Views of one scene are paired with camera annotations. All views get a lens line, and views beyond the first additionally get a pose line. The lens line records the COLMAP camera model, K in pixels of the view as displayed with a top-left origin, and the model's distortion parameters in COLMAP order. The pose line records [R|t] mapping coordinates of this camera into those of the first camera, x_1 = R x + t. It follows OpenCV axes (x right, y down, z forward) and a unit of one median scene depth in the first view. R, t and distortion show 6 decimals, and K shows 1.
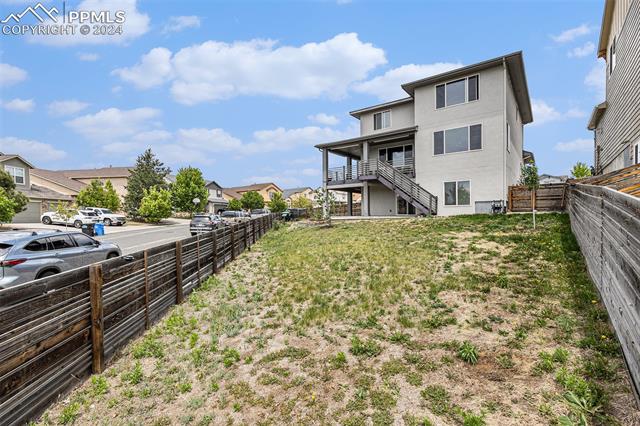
lens RADIAL K [[294.3, 0, 319.8], [0, 294.3, 214.3], [0, 0, 1]] dist [0.000215, 0.000054]
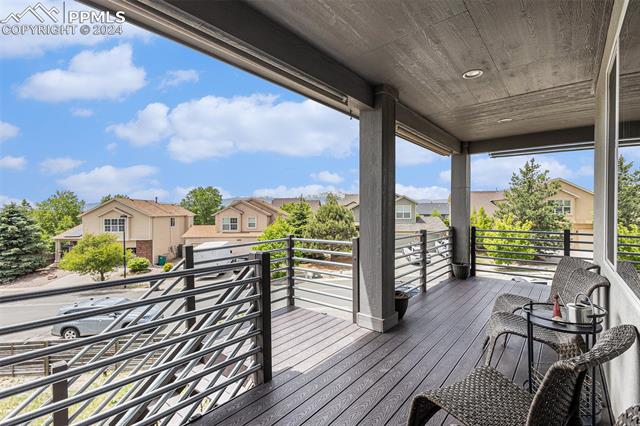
lens RADIAL K [[294.3, 0, 319.4], [0, 294.3, 213.2], [0, 0, 1]] dist [0.000215, 0.000054]
pose [[1.000000, -0.000777, -0.000627, -0.009882], [0.000776, 0.999998, -0.001868, -0.203212], [0.000628, 0.001868, 0.999998, 0.037474]]
